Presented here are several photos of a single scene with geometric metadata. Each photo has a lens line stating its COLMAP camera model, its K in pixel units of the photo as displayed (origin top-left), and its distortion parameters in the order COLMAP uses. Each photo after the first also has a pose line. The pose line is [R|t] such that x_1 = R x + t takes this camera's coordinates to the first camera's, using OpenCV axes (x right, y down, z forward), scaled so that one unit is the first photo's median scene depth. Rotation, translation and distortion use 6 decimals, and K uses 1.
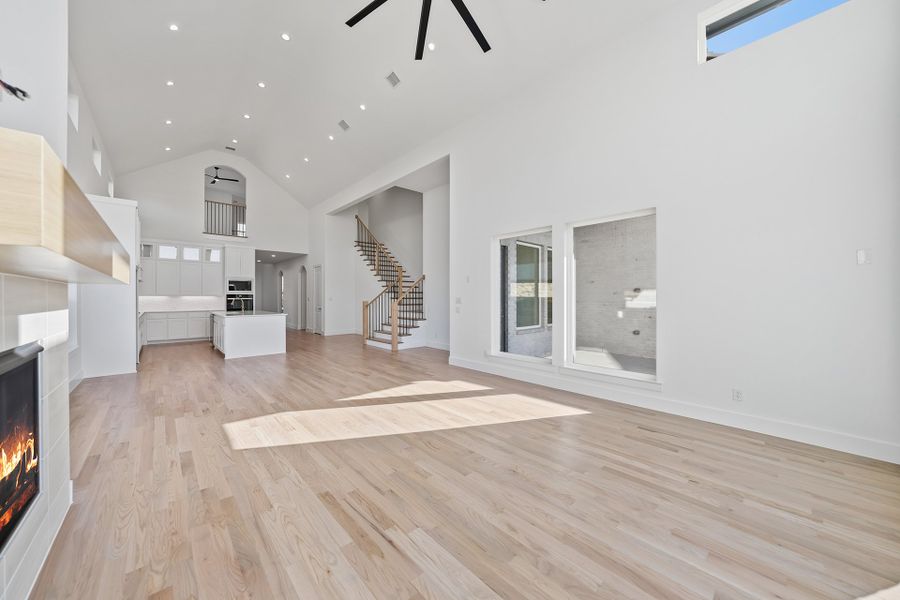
lens RADIAL K [[323.3, 0, 450.0], [0, 323.3, 300.0], [0, 0, 1]] dist [-0.000614, -0.000010]
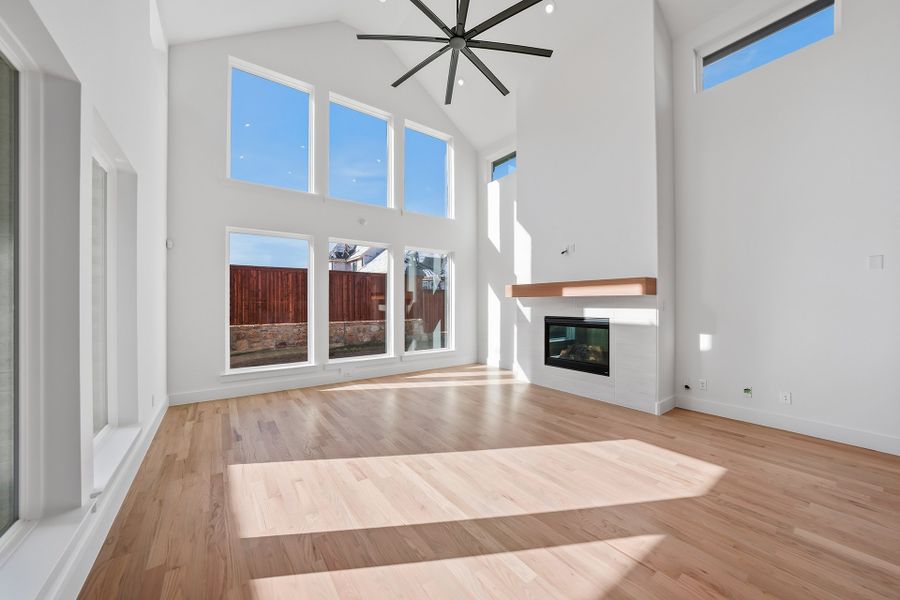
lens RADIAL K [[323.3, 0, 450.0], [0, 323.3, 300.0], [0, 0, 1]] dist [-0.000614, -0.000010]
pose [[-0.993039, 0.003438, 0.117734, -0.135535], [0.003032, 0.999989, -0.003631, -0.011874], [-0.117746, -0.003249, -0.993038, 1.787948]]
